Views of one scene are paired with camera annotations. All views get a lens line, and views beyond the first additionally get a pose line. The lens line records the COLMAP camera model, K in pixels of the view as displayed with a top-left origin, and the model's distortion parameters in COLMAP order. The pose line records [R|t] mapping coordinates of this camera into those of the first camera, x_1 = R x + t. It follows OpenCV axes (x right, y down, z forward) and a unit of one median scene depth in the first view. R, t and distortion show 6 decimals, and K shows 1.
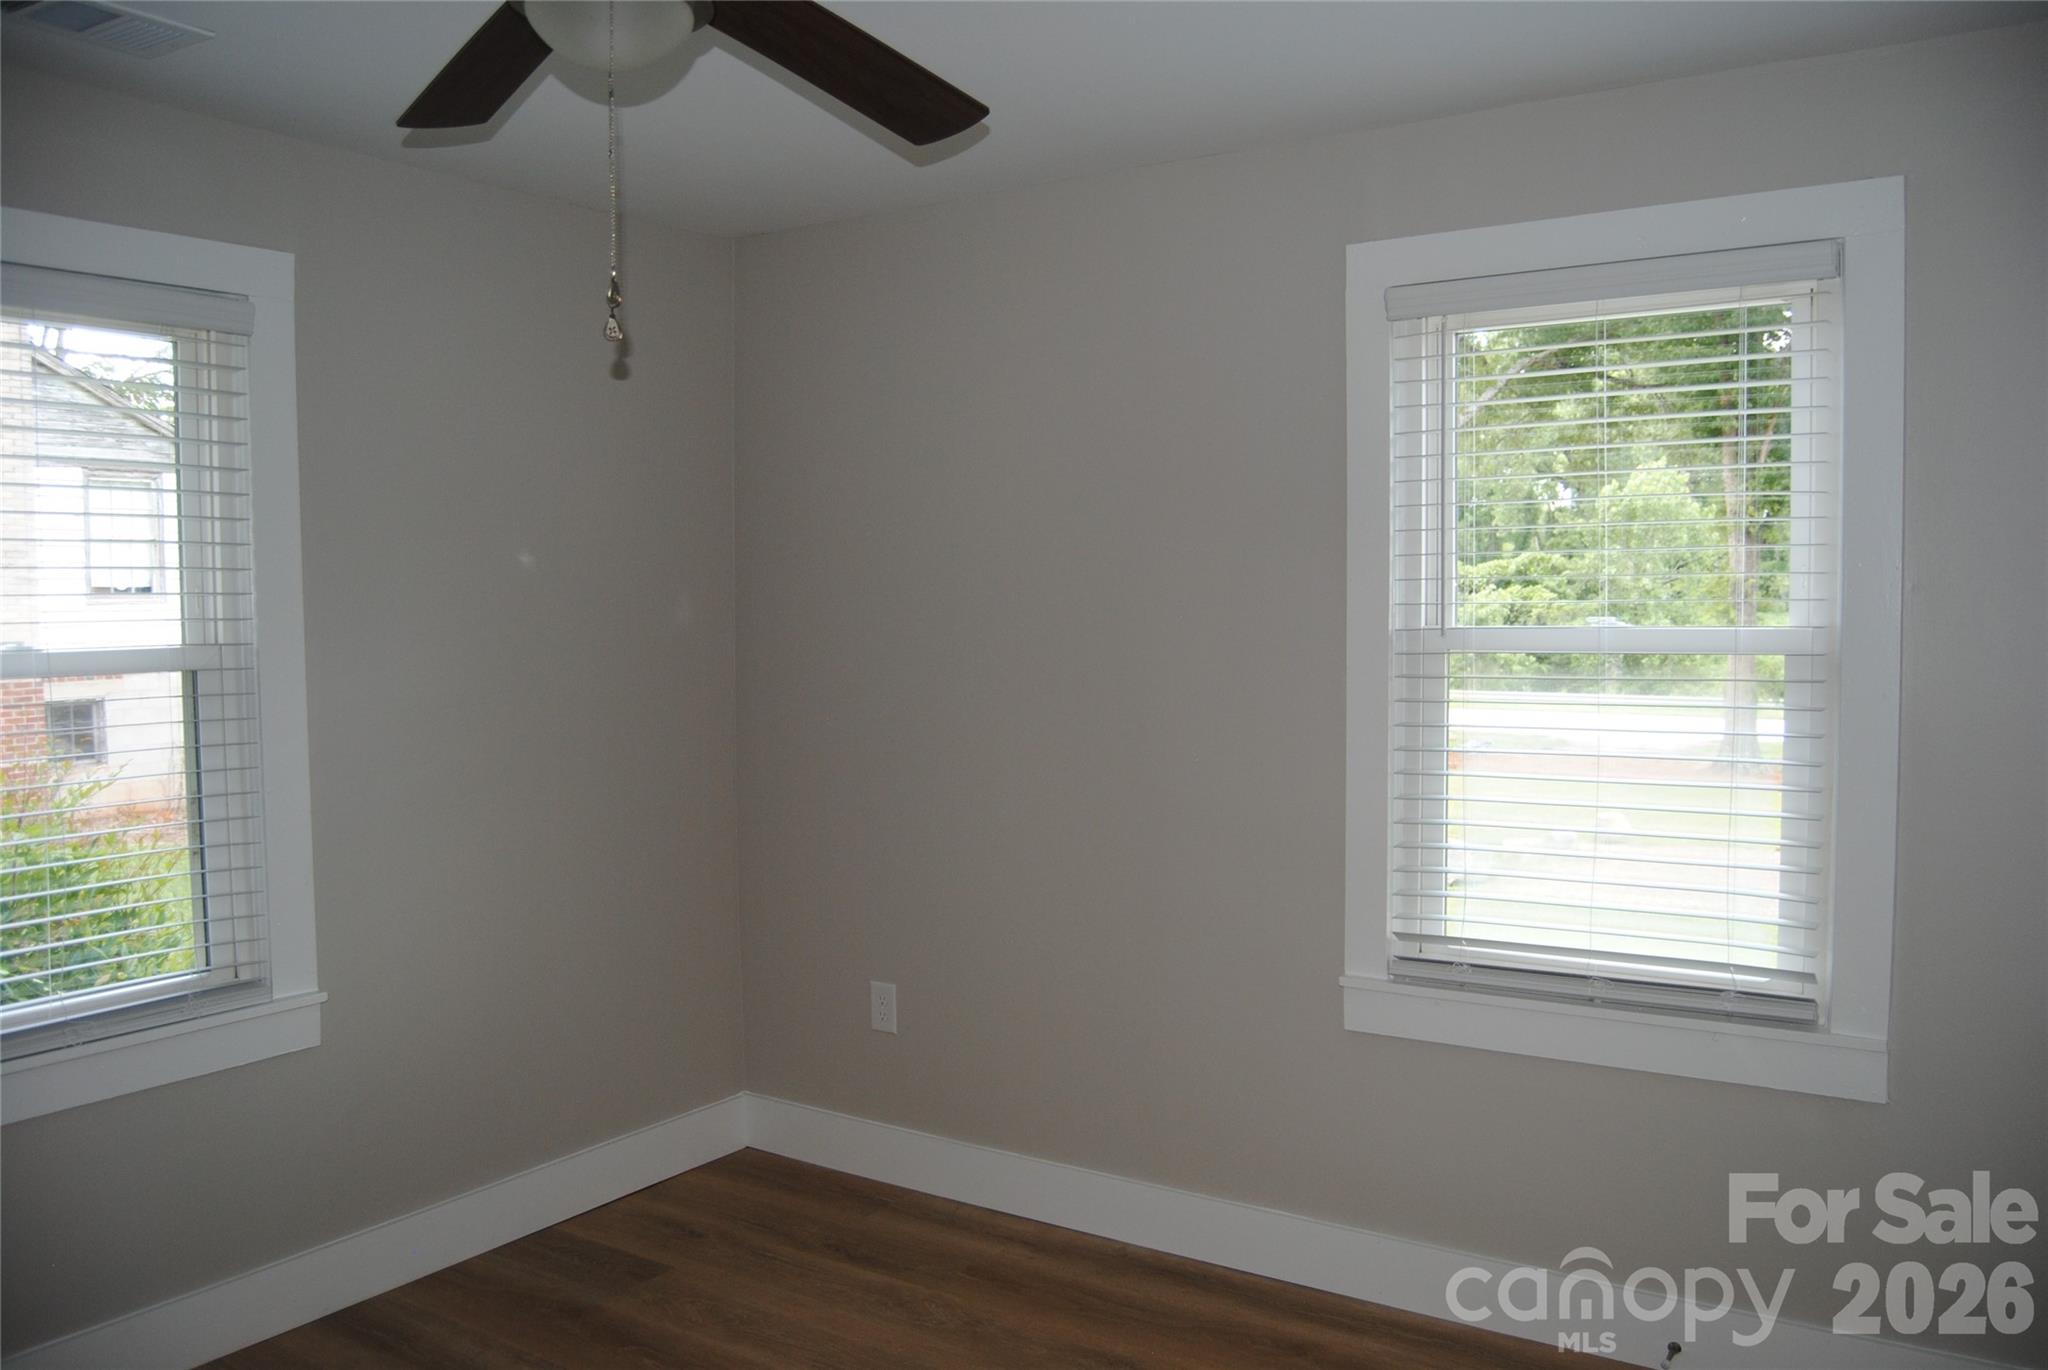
lens RADIAL K [[1572.7, 0, 1025.7], [0, 1572.7, 683.4], [0, 0, 1]] dist [-0.088832, 0.023415]
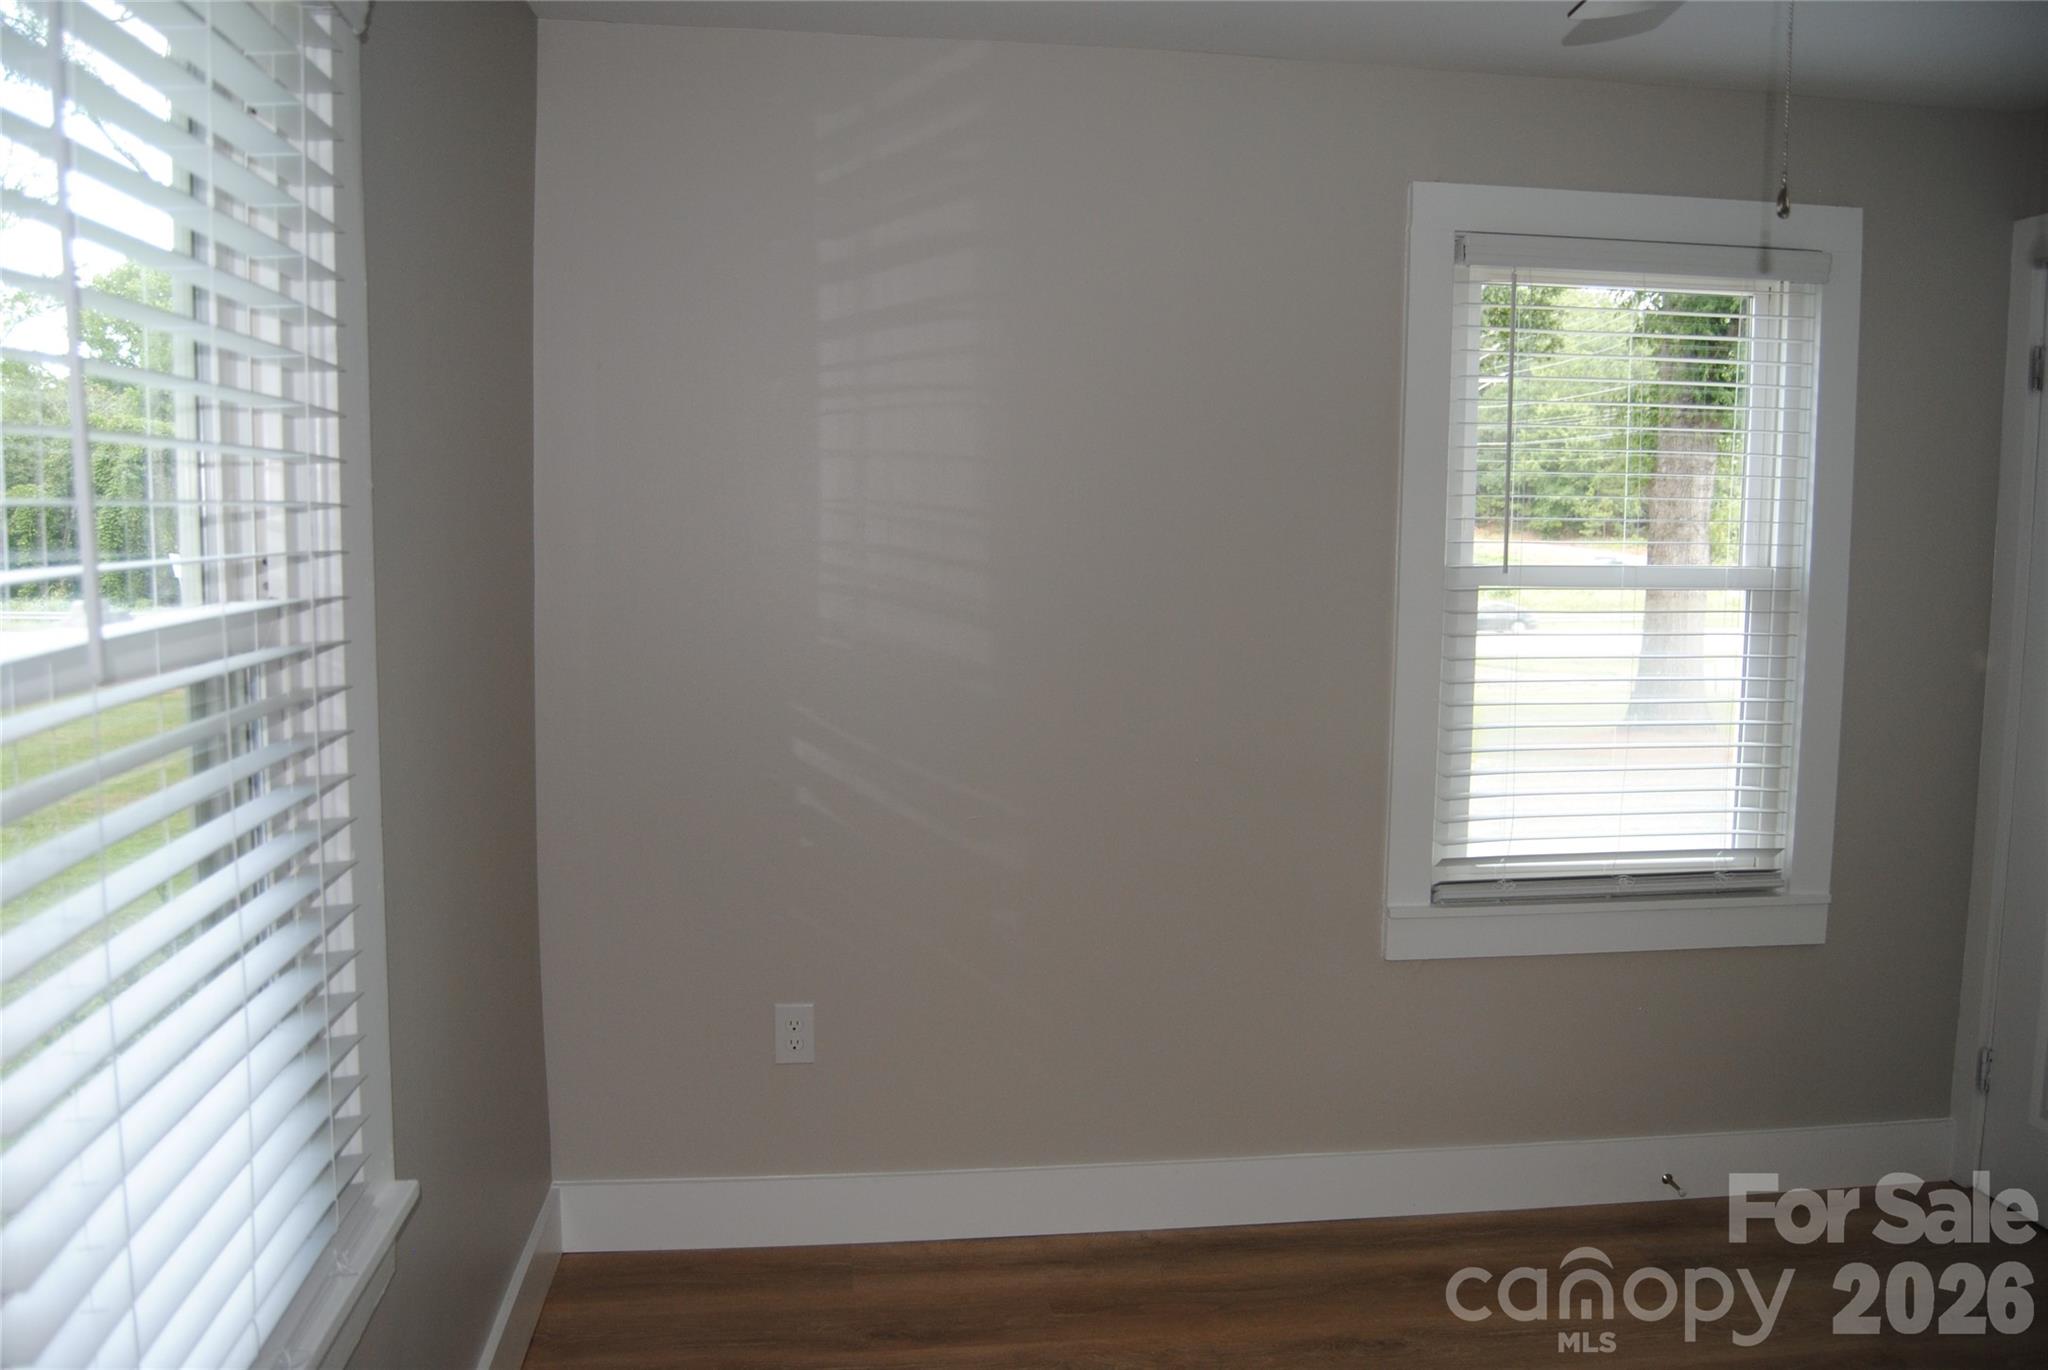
lens RADIAL K [[1572.7, 0, 1021.3], [0, 1572.7, 680.7], [0, 0, 1]] dist [-0.088832, 0.023415]
pose [[0.757480, -0.046971, 0.651167, -0.630806], [0.016680, 0.998475, 0.052621, -0.017660], [-0.652645, -0.028998, 0.757108, 0.391183]]
